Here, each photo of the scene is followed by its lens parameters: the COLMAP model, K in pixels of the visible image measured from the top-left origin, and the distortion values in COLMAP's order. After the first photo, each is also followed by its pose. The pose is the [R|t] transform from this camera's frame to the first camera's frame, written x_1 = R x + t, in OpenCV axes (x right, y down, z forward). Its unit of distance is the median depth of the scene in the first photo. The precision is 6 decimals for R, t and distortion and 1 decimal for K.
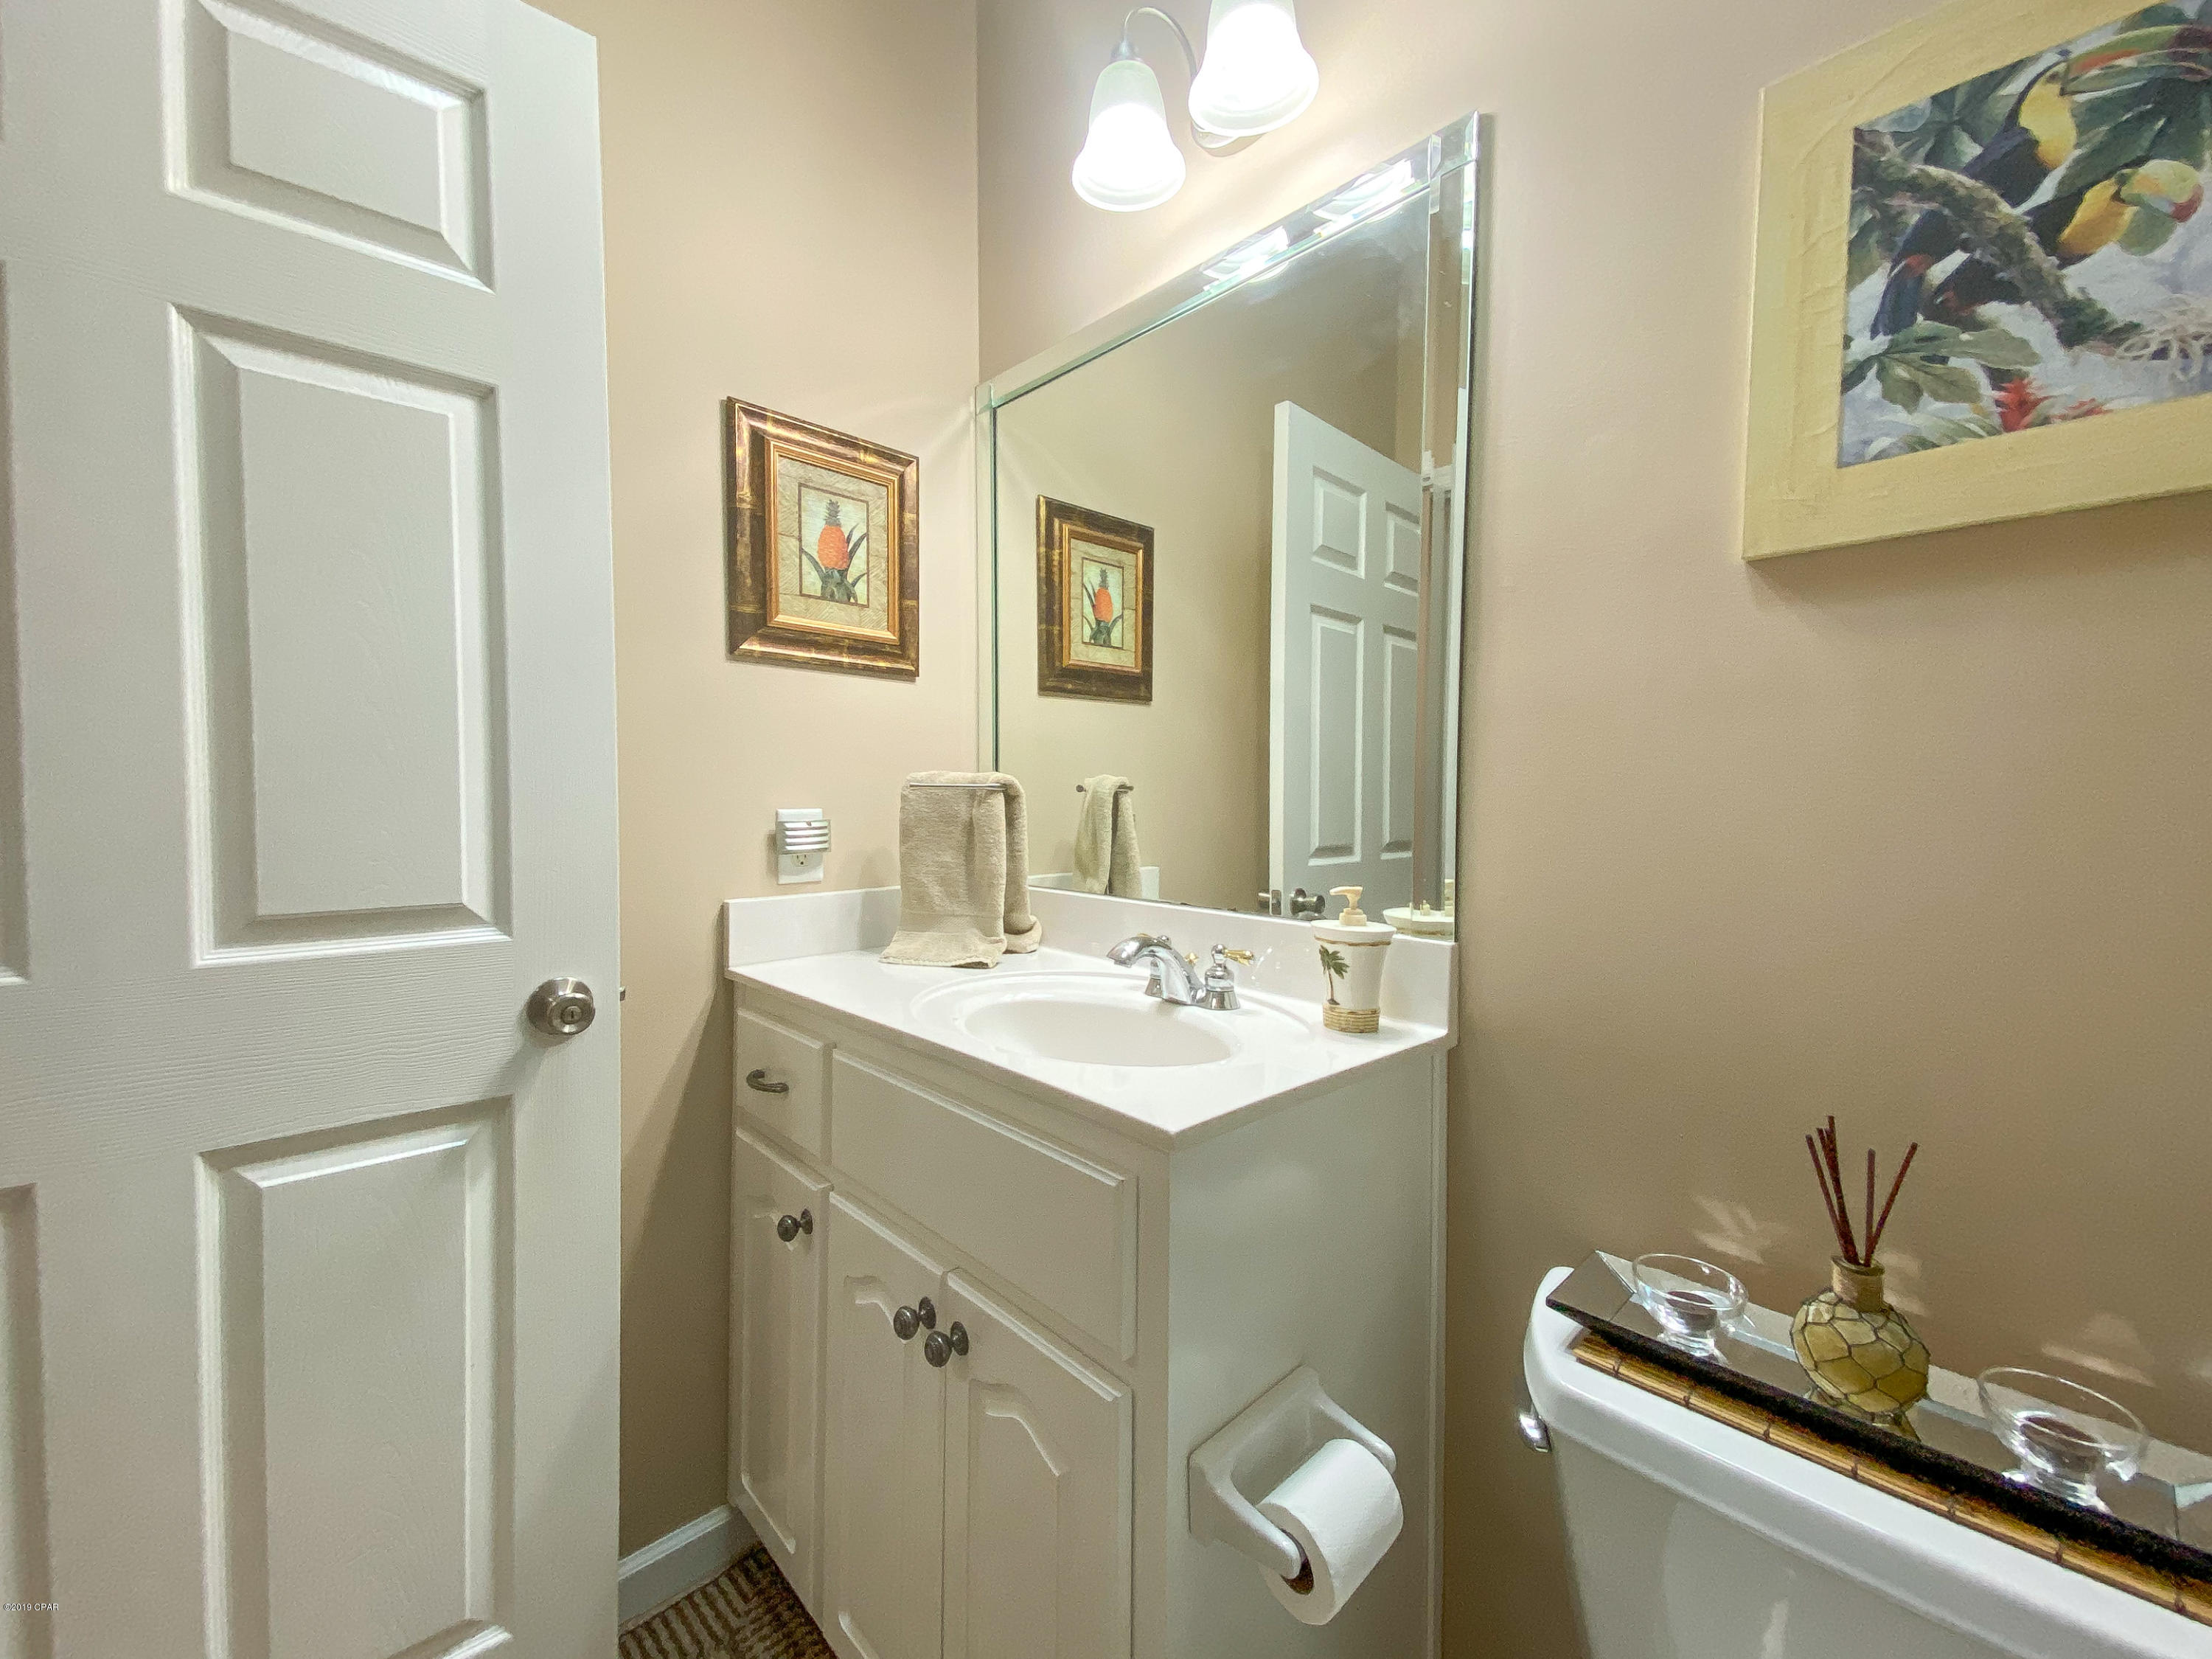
lens RADIAL K [[884.5, 0, 1104.6], [0, 884.5, 846.9], [0, 0, 1]] dist [0.003593, -0.002875]
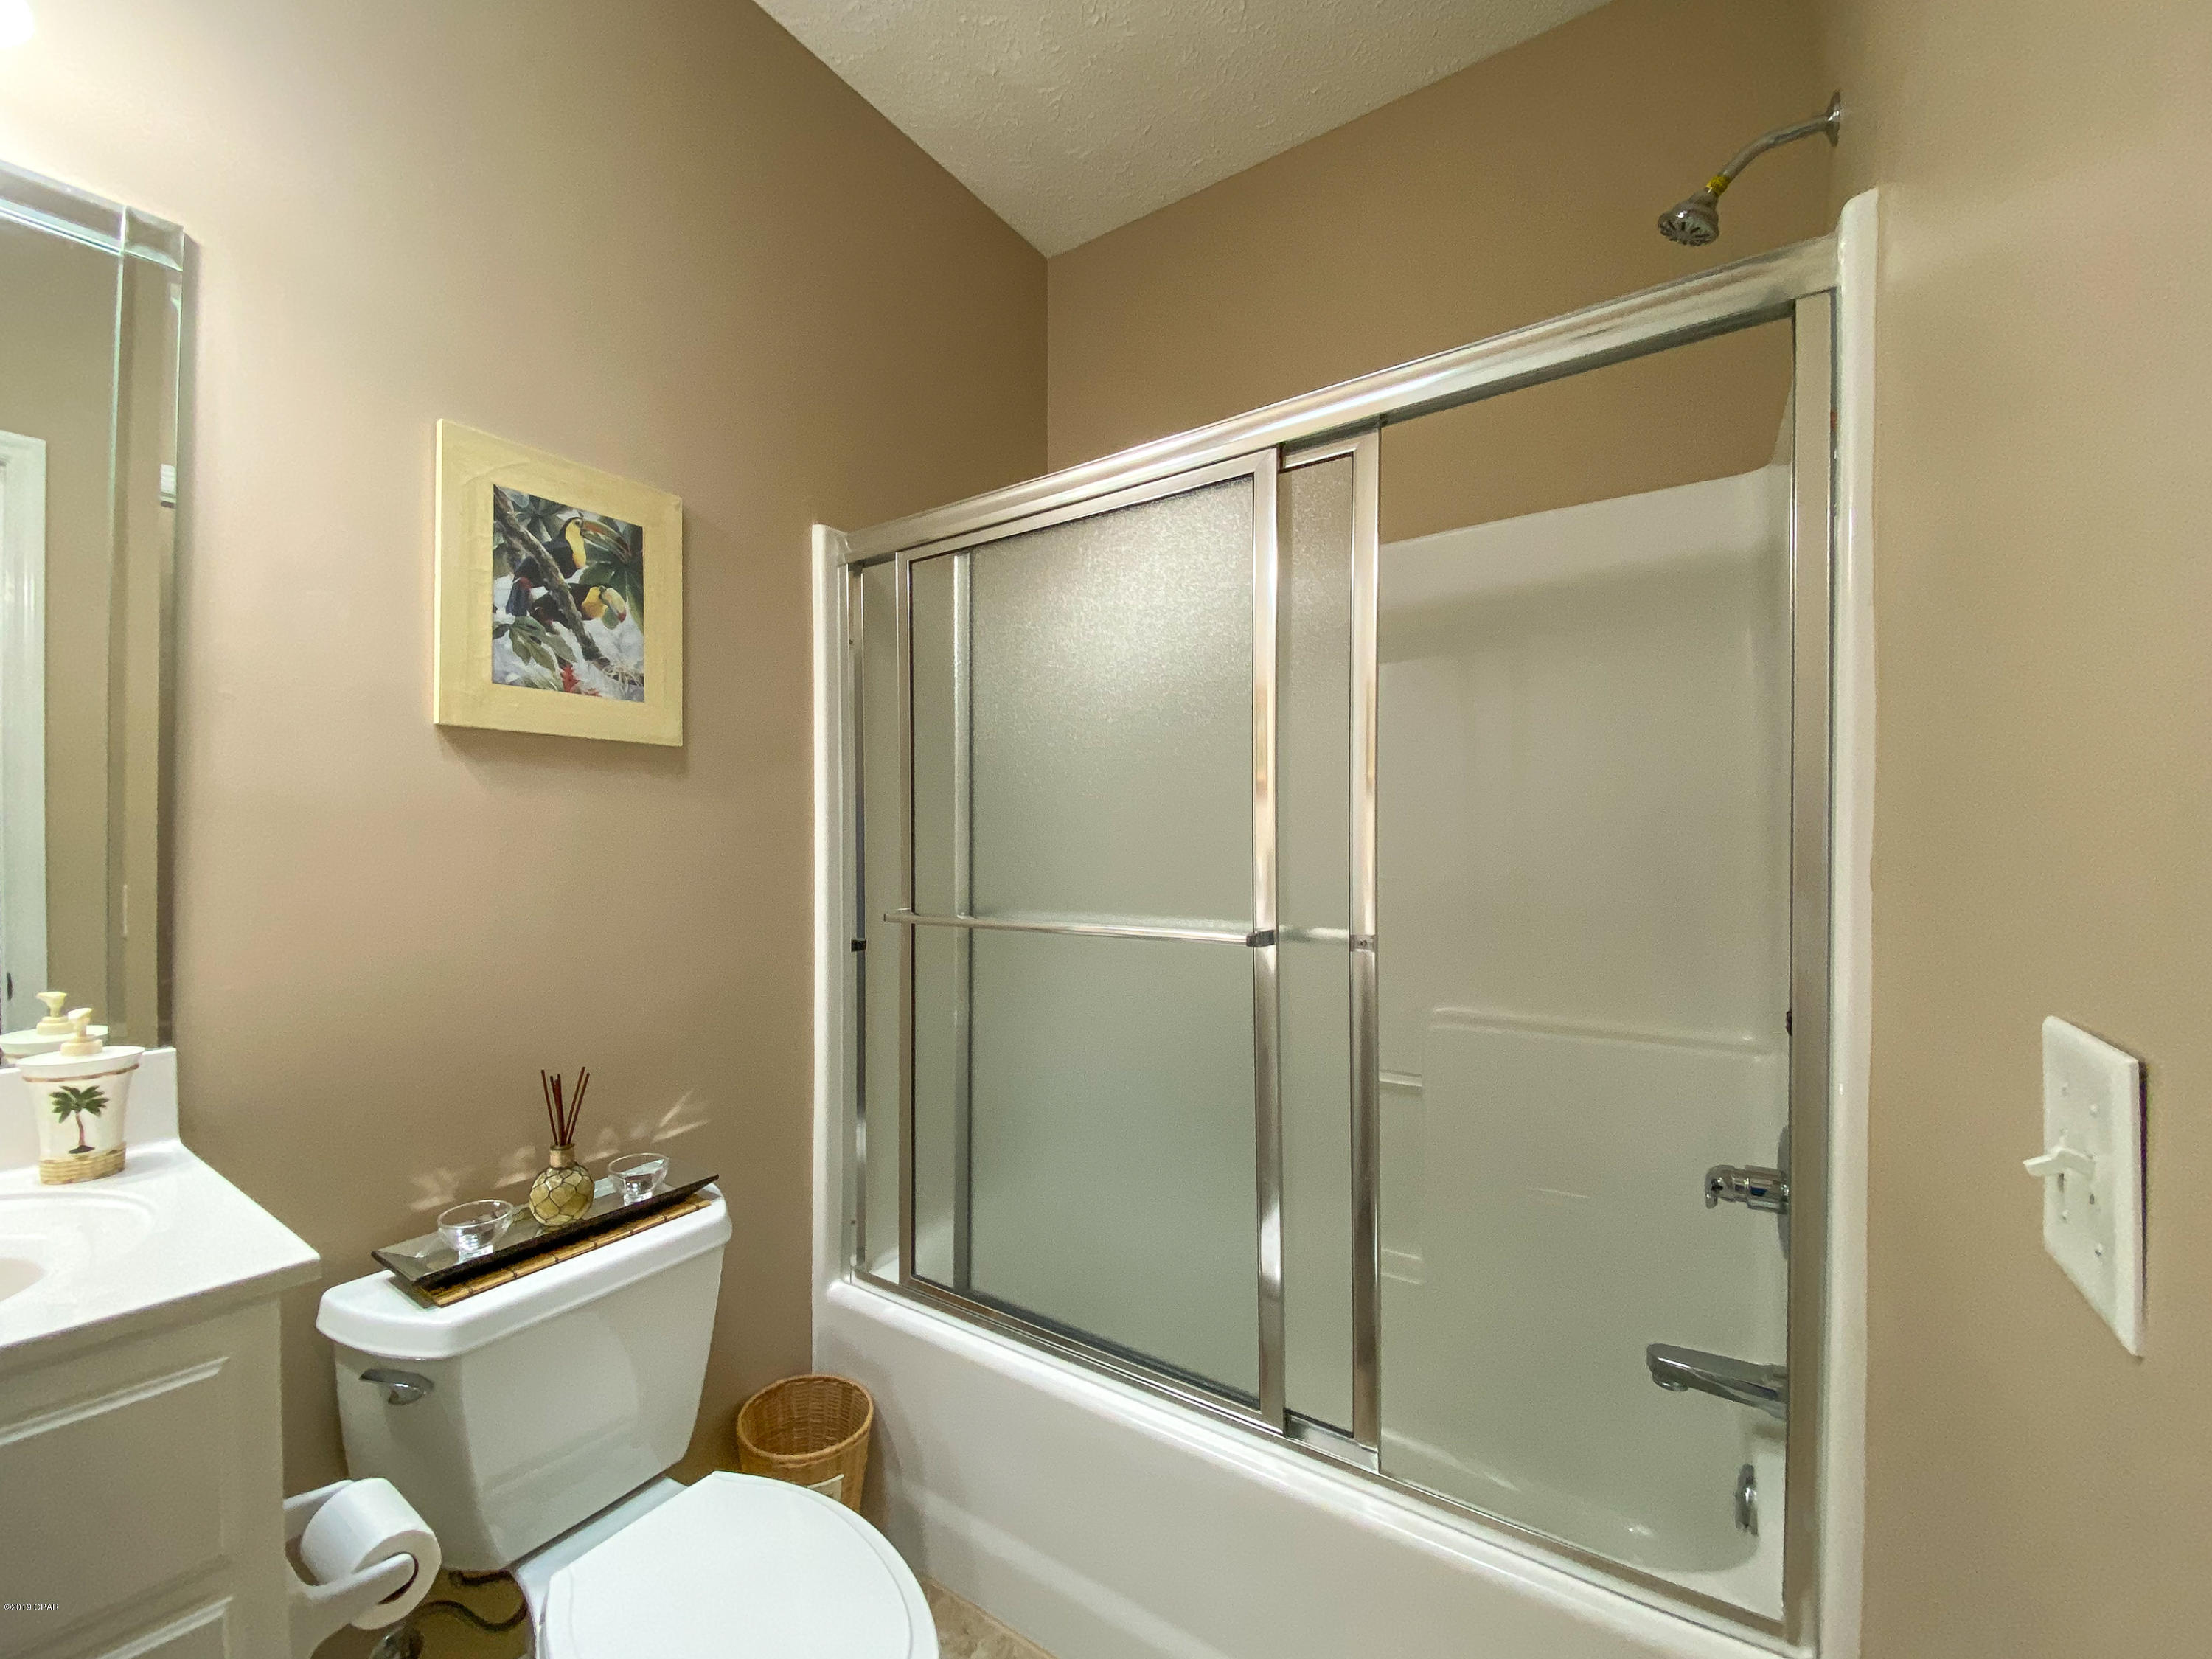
lens RADIAL K [[884.5, 0, 1090.4], [0, 884.5, 831.1], [0, 0, 1]] dist [0.003593, -0.002875]
pose [[-0.230203, -0.004229, 0.973134, -1.077378], [0.044475, 0.998900, 0.014862, -0.135529], [-0.972126, 0.046701, -0.229761, 0.327287]]
